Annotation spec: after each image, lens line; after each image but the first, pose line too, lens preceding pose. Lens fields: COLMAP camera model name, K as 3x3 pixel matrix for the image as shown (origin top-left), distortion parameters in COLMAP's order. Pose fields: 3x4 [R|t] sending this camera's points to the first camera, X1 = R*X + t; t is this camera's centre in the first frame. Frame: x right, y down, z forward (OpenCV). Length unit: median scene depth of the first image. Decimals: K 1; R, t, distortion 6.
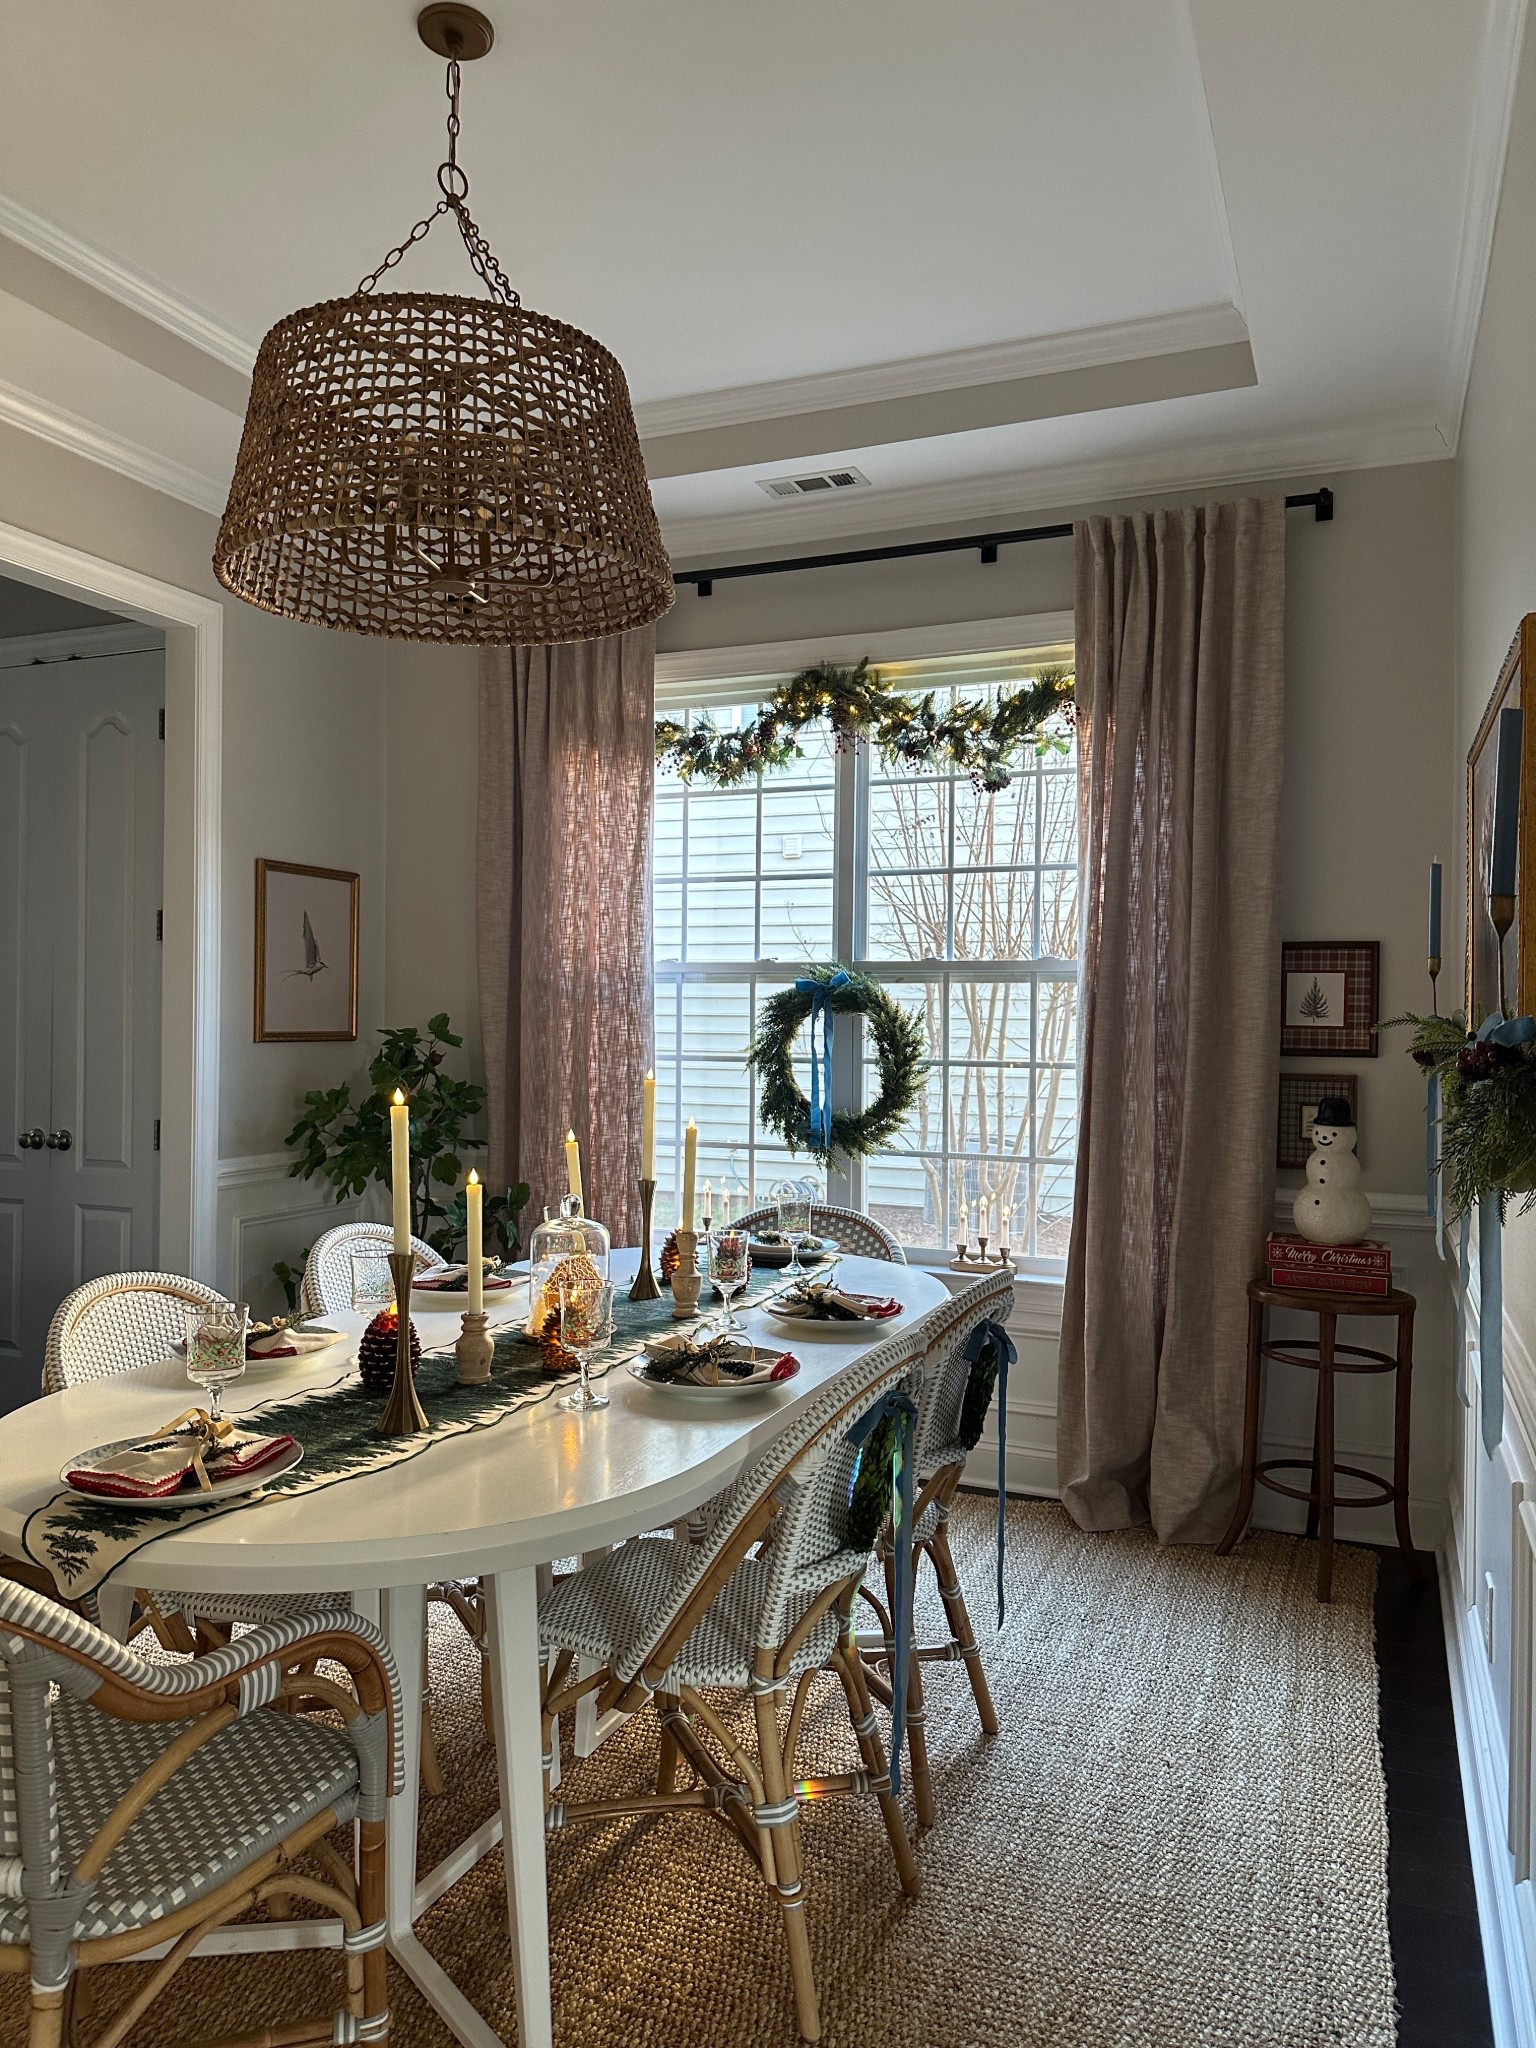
lens RADIAL K [[1443.7, 0, 768.0], [0, 1443.7, 1024.0], [0, 0, 1]] dist [0.113453, -0.127523]
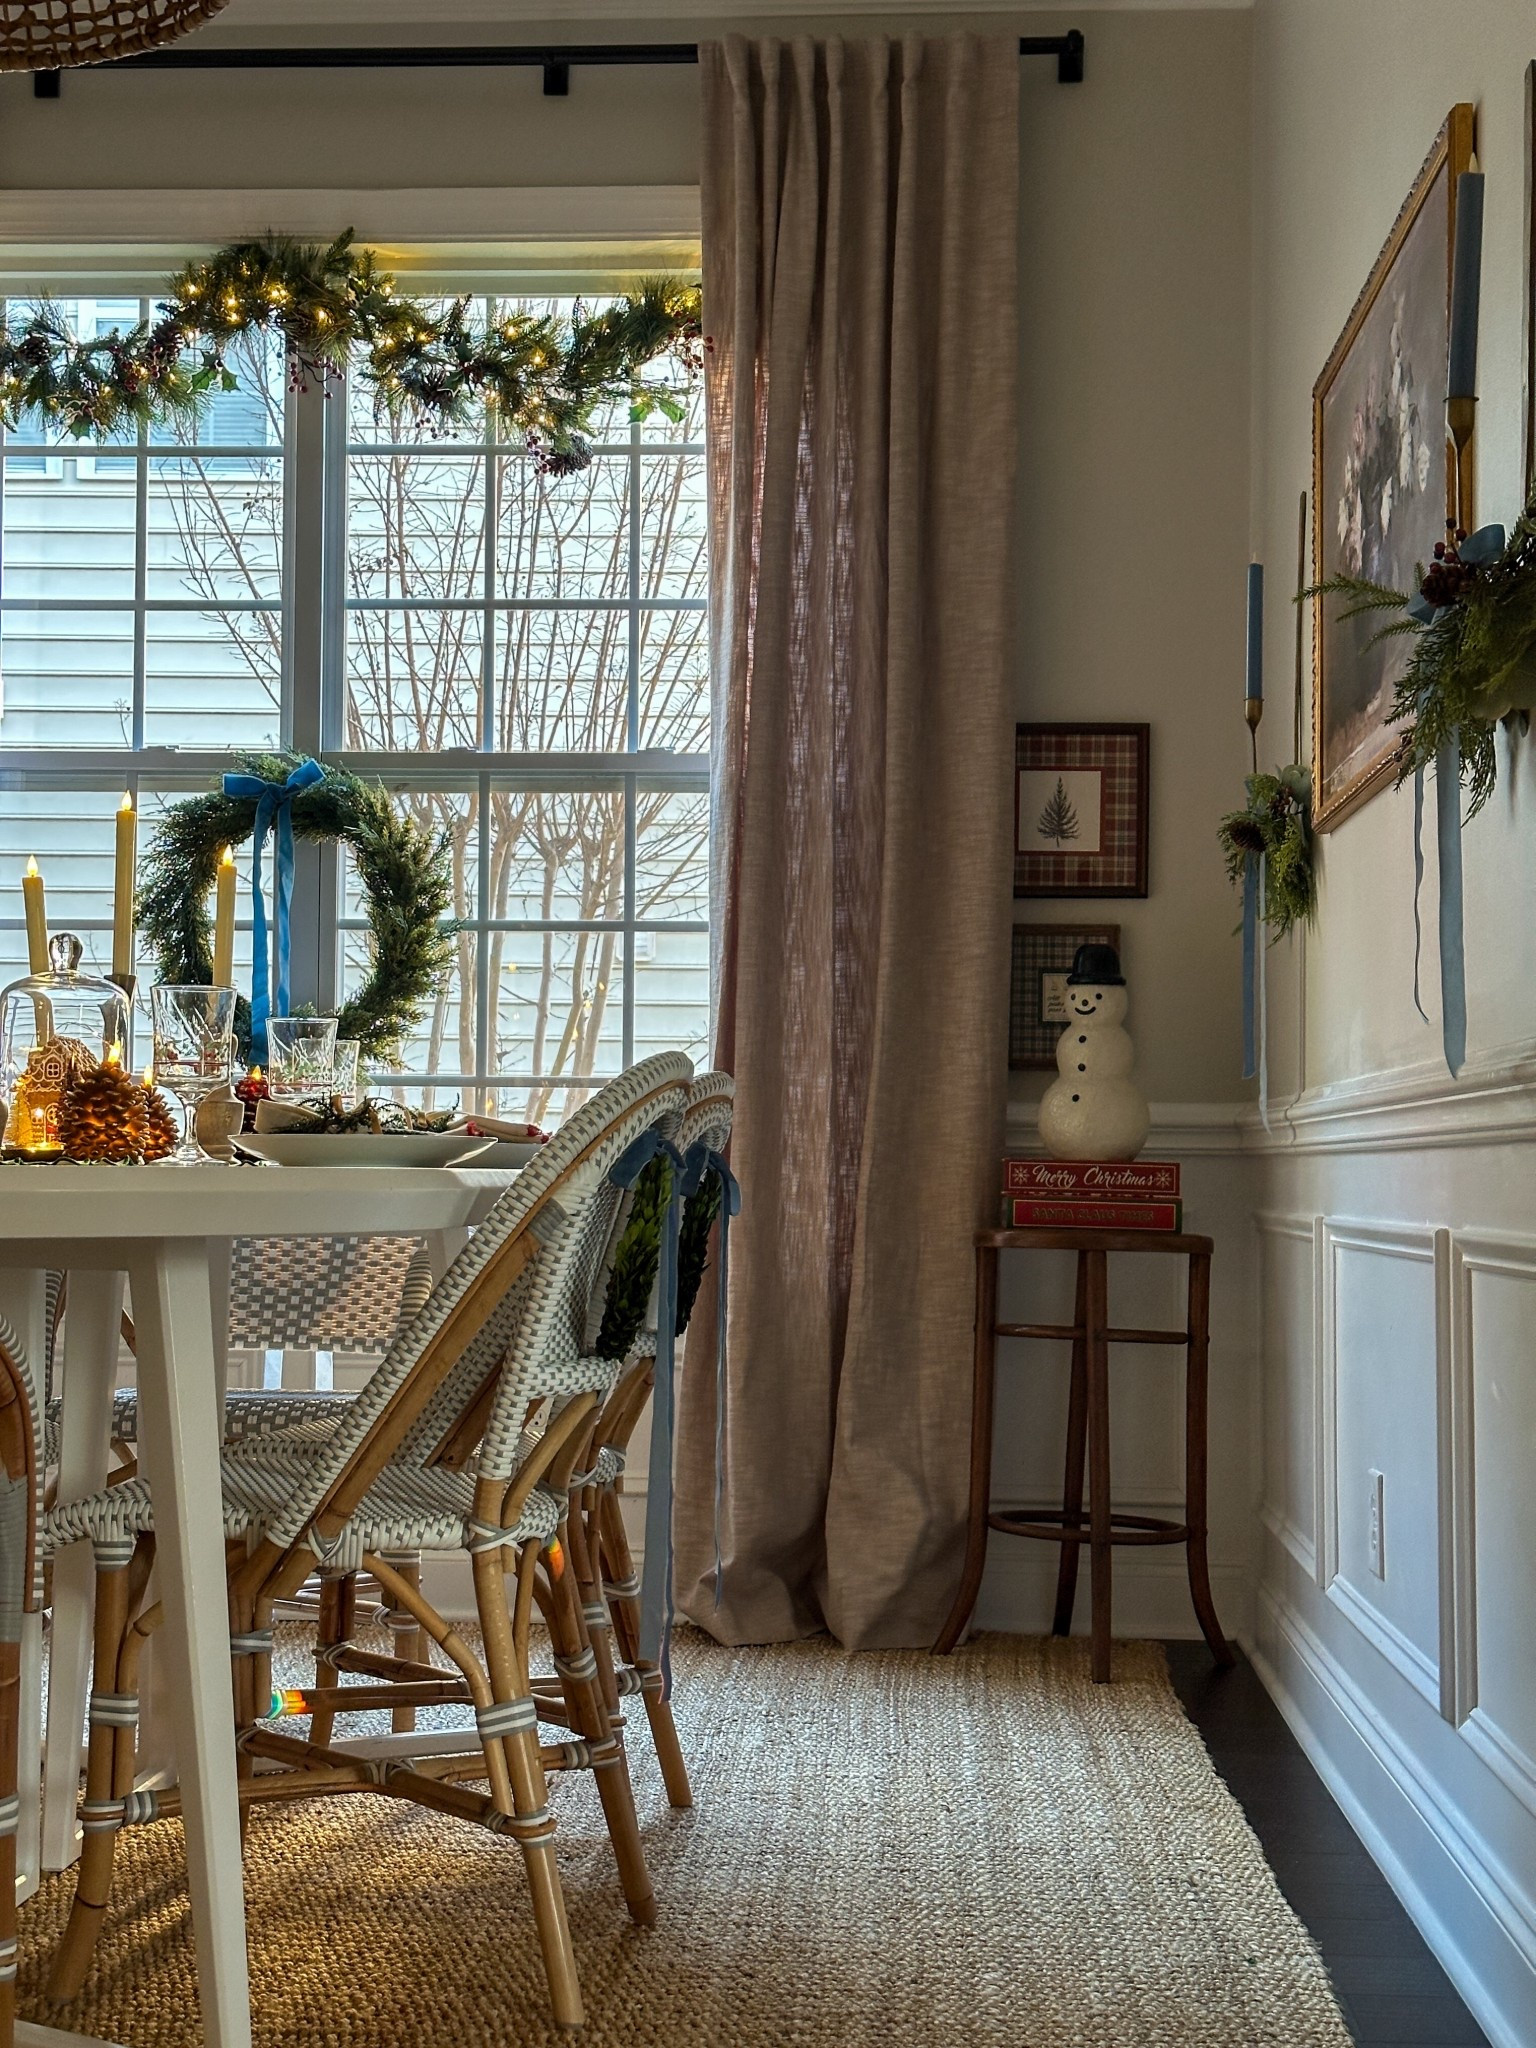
lens RADIAL K [[2840.0, 0, 768.0], [0, 2840.0, 1024.0], [0, 0, 1]] dist [0.251958, -0.512040]
pose [[0.946015, 0.015251, 0.323763, -0.160437], [0.001944, 0.998608, -0.052719, 0.143531], [-0.324117, 0.050502, 0.944668, -0.159428]]
